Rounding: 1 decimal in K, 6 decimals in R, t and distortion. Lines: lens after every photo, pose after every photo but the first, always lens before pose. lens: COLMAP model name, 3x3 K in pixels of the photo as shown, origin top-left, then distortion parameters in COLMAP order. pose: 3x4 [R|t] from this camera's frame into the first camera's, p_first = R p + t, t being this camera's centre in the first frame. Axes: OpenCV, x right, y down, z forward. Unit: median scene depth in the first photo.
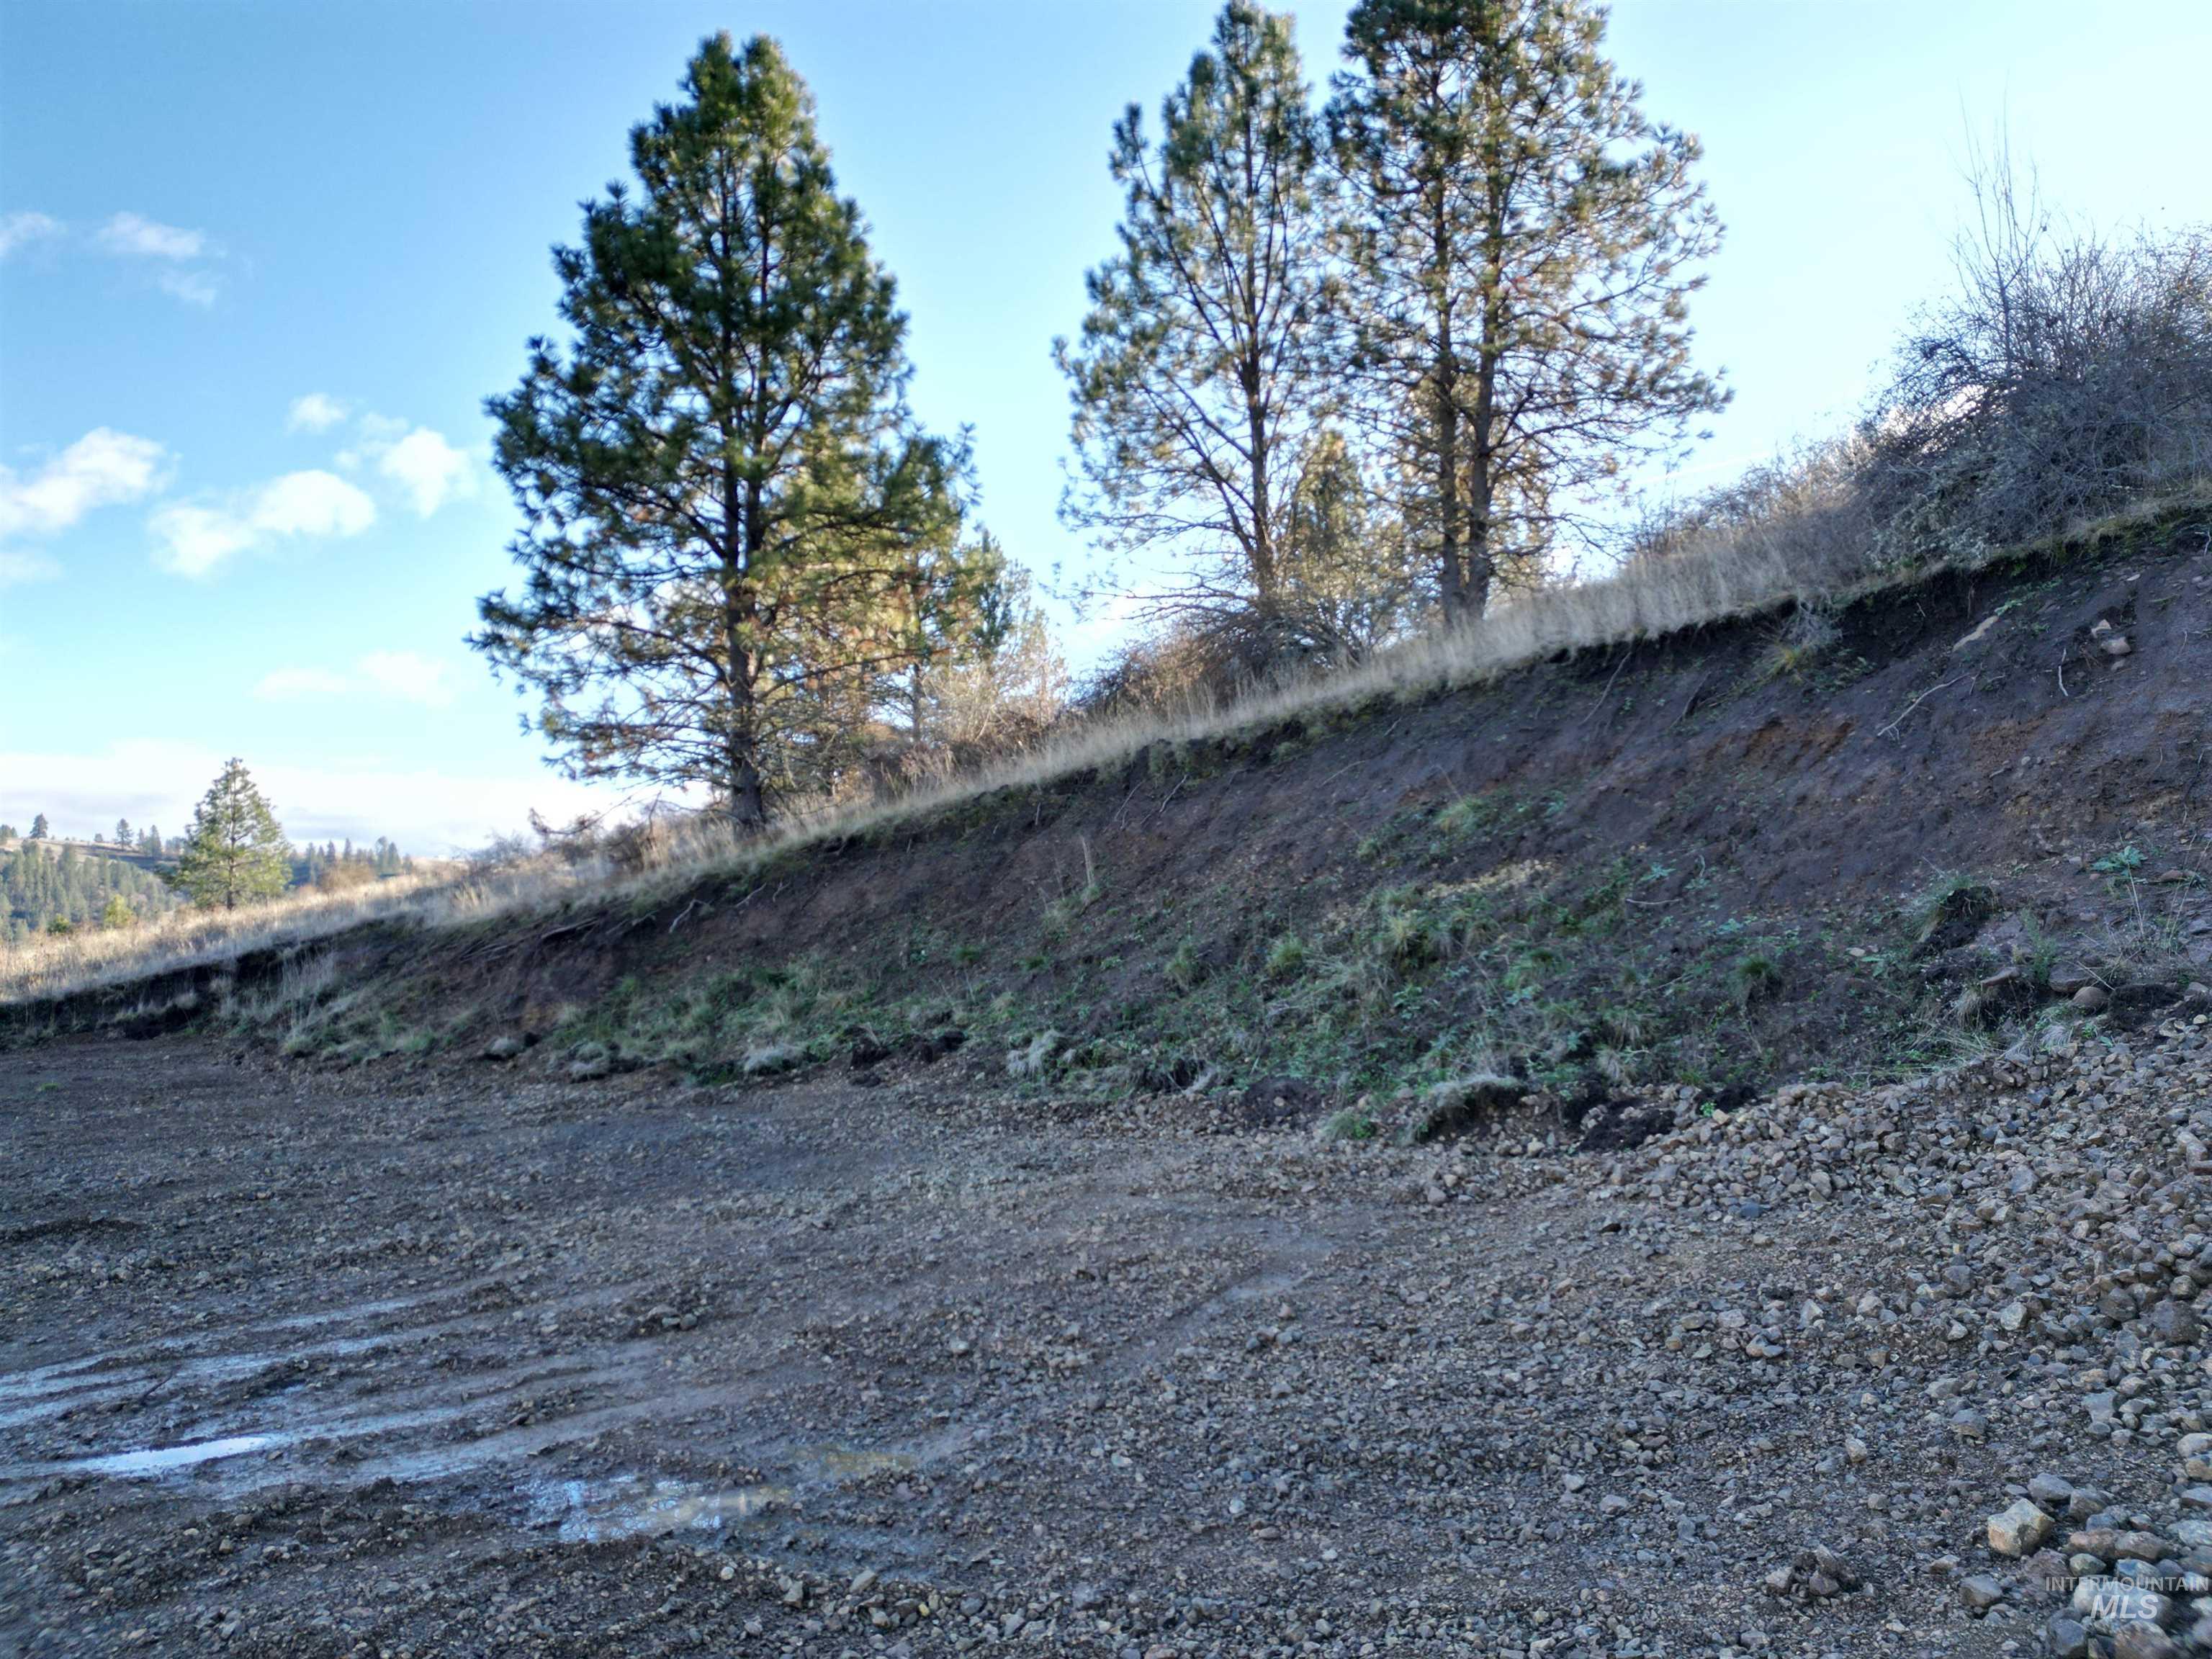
lens RADIAL K [[1530.3, 0, 1101.9], [0, 1530.3, 819.6], [0, 0, 1]] dist [0.085235, -0.076324]
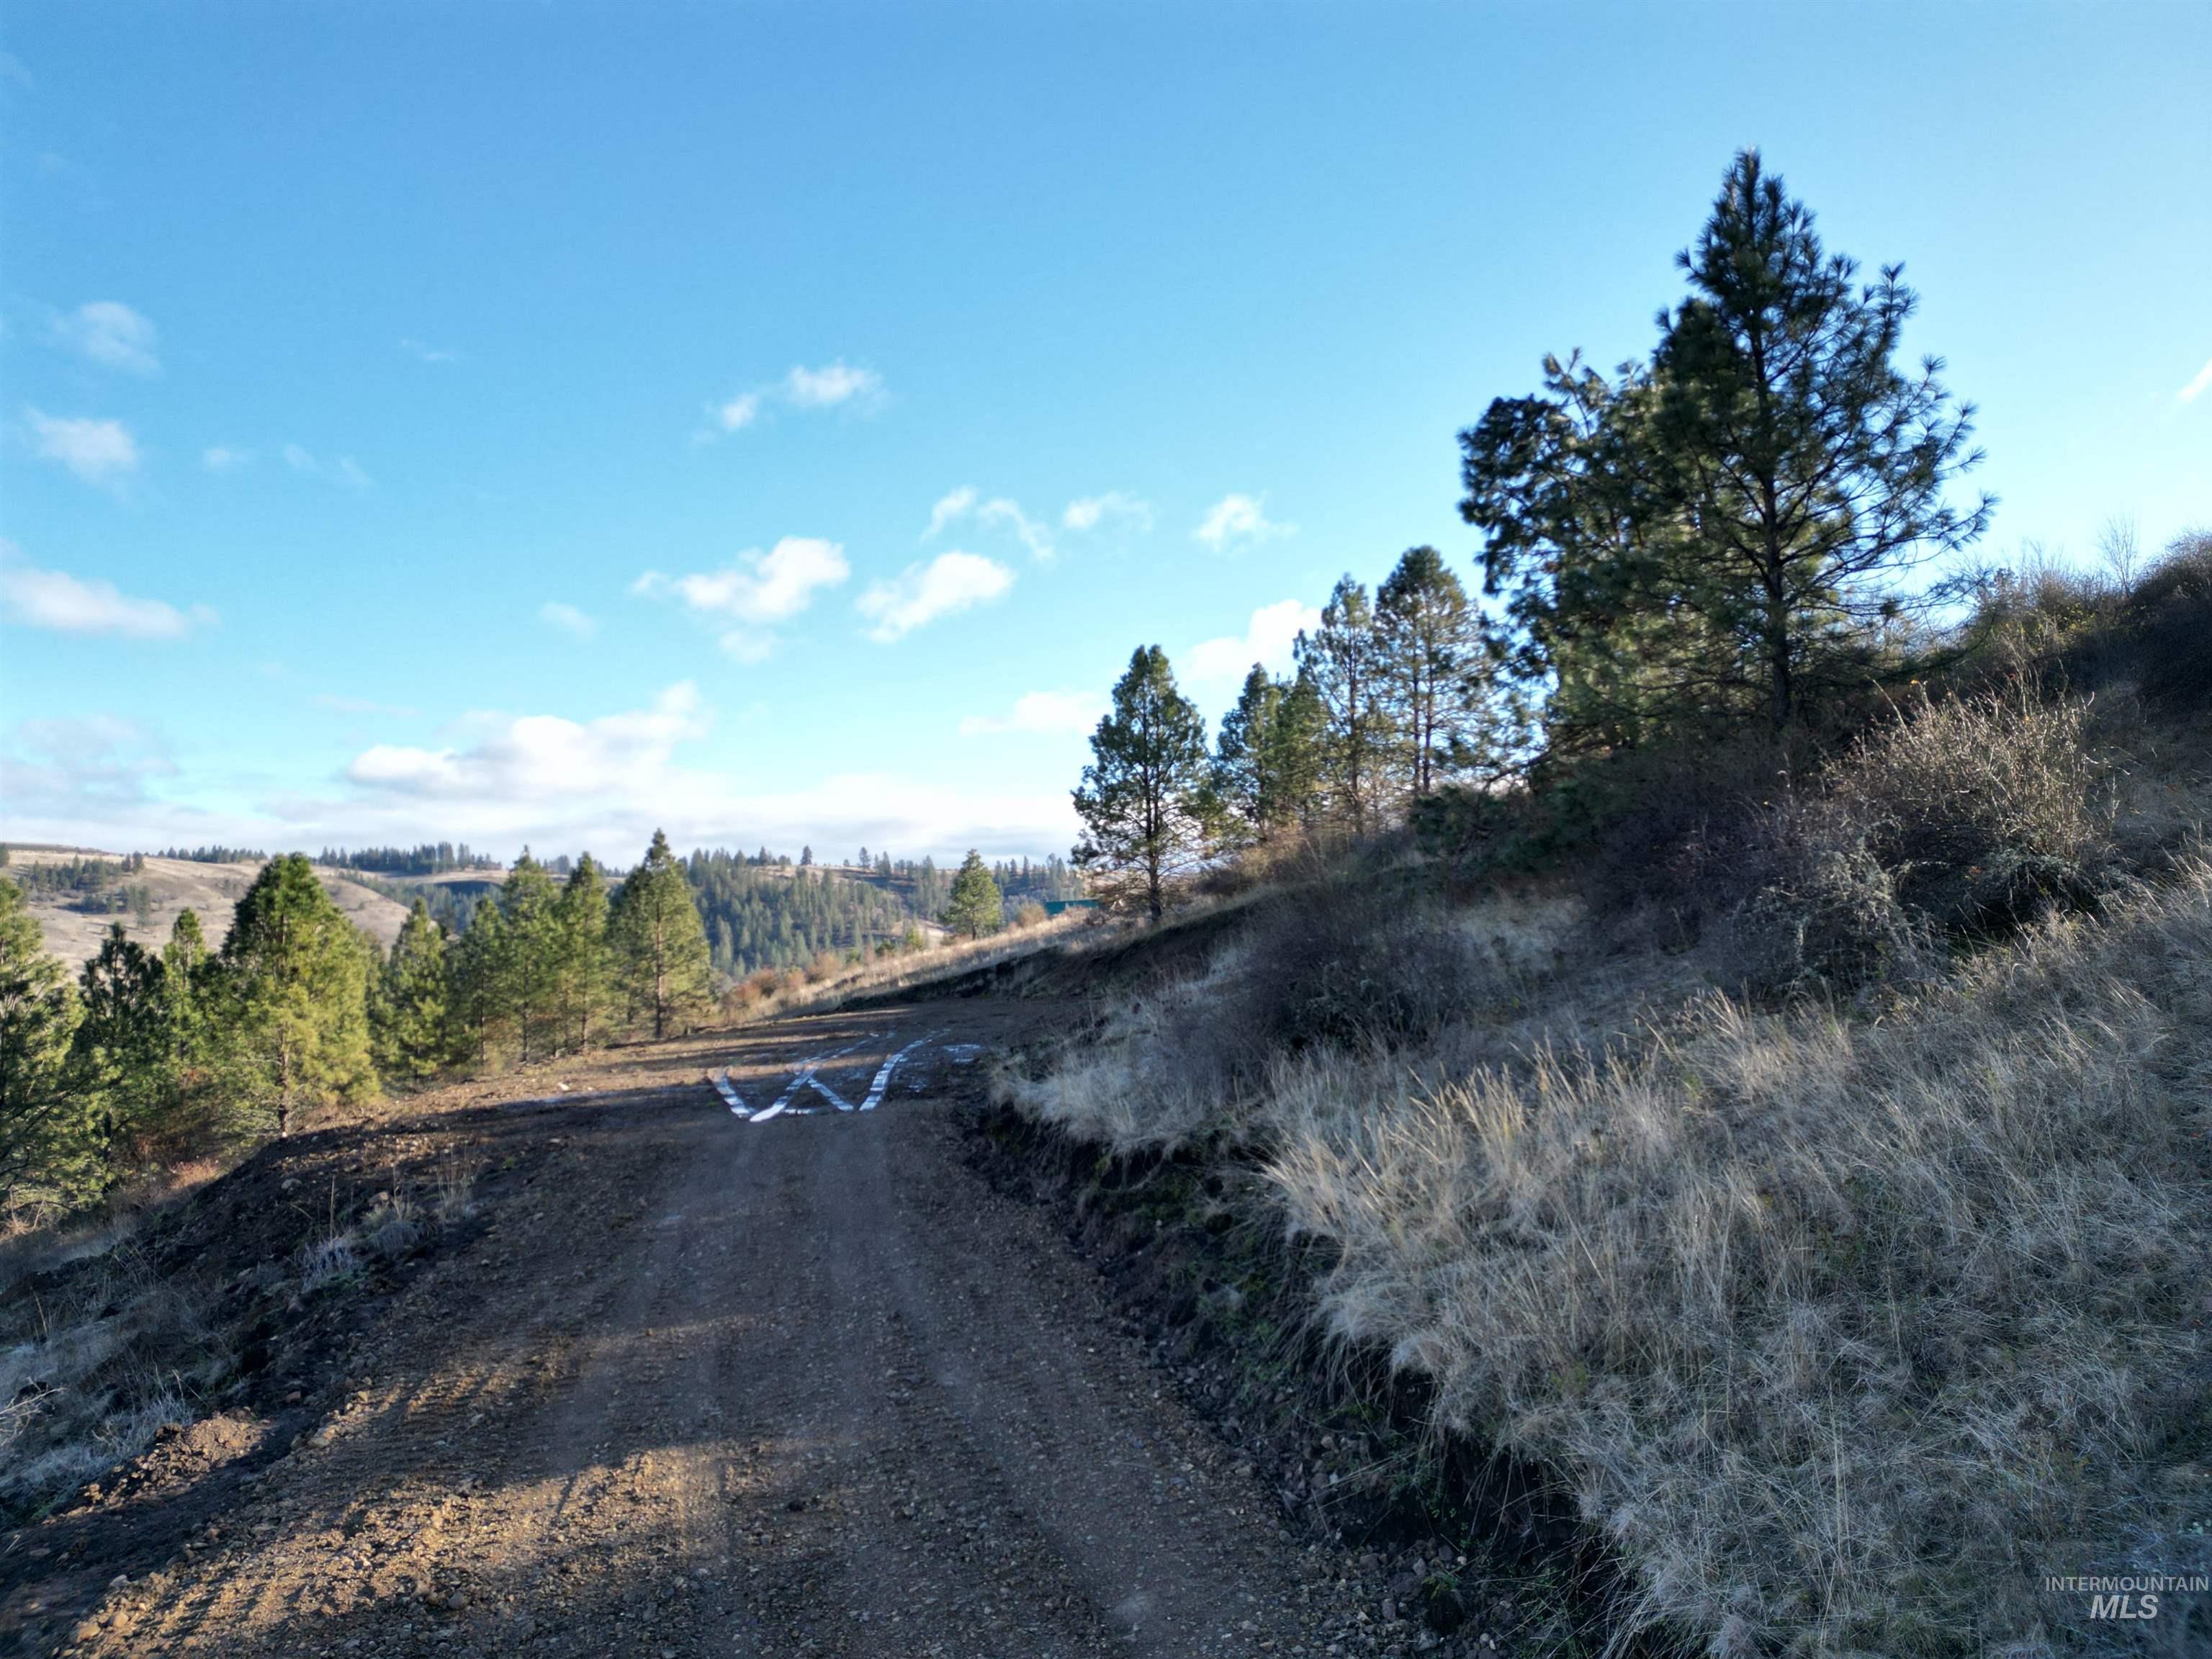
lens RADIAL K [[1525.0, 0, 1124.8], [0, 1525.0, 840.9], [0, 0, 1]] dist [0.050209, -0.030353]
pose [[0.925337, -0.038948, -0.377139, 0.714623], [0.044361, 0.998999, 0.005672, -0.147540], [0.376541, -0.021979, 0.926139, -1.500141]]
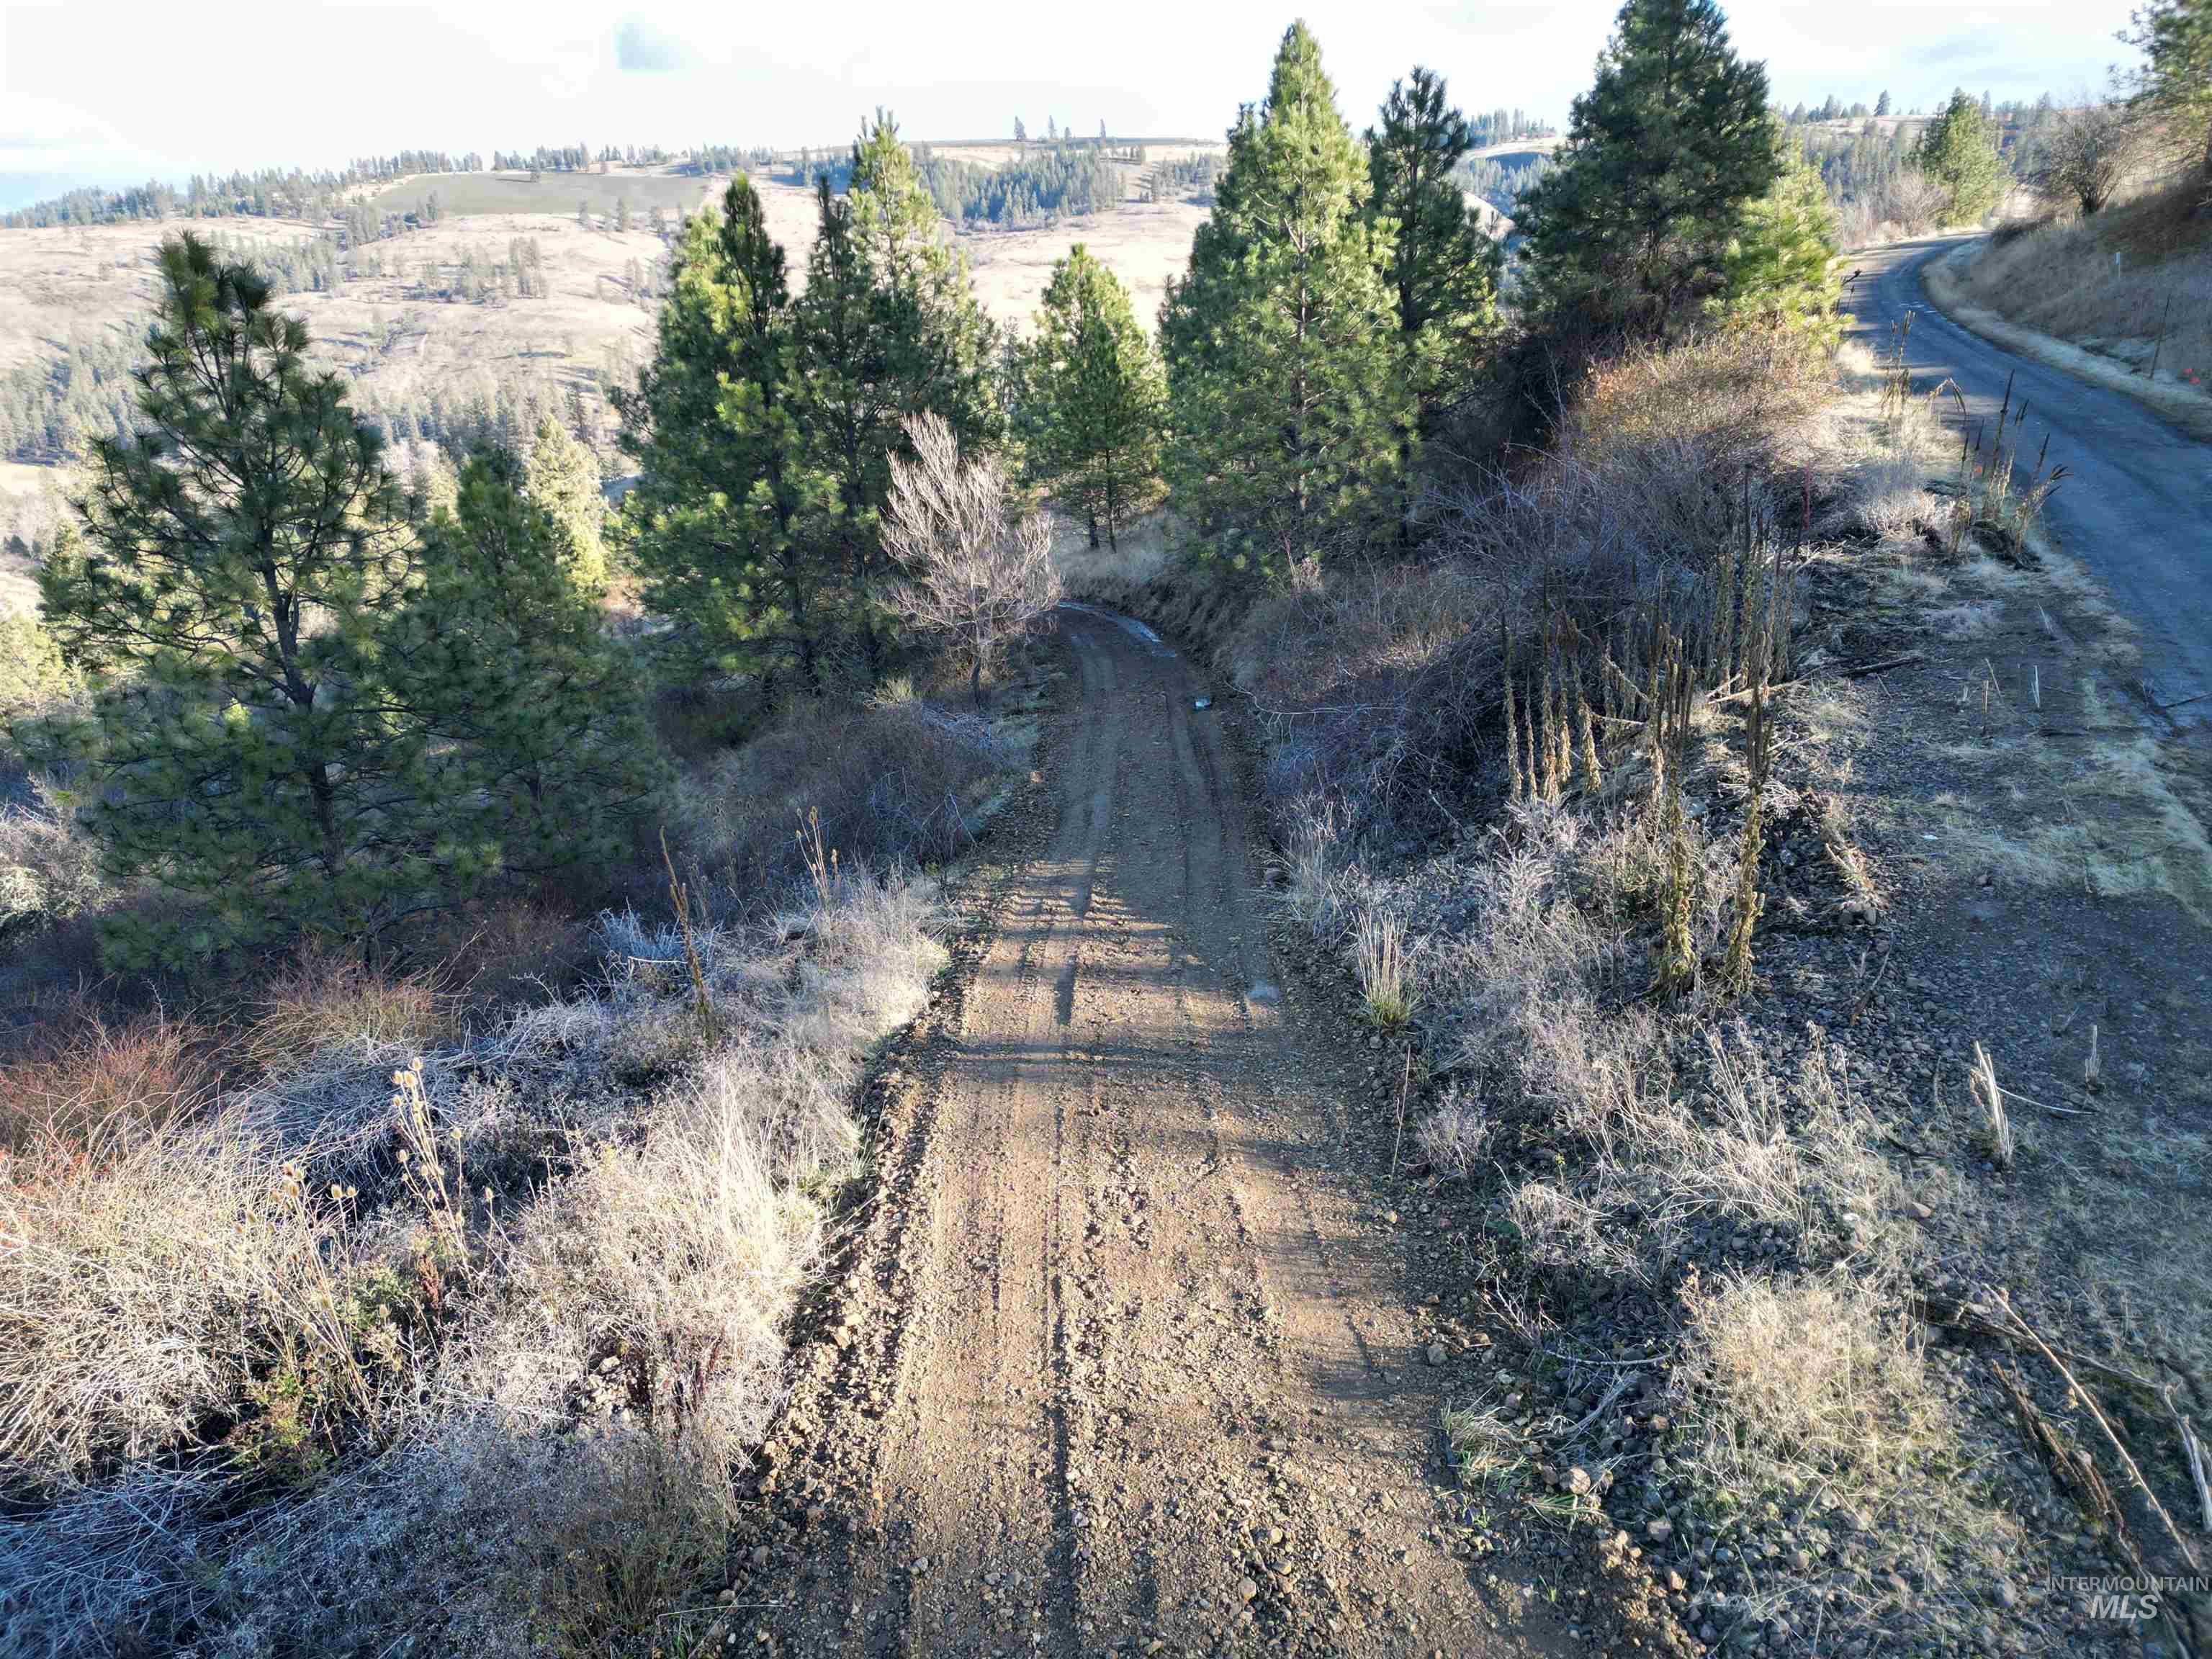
lens RADIAL K [[1530.3, 0, 1101.9], [0, 1530.3, 828.5], [0, 0, 1]] dist [0.085235, -0.076324]
pose [[0.498726, 0.291270, -0.816354, 3.413463], [0.103178, 0.915199, 0.389570, -0.707961], [0.860597, -0.278518, 0.426381, -2.446861]]
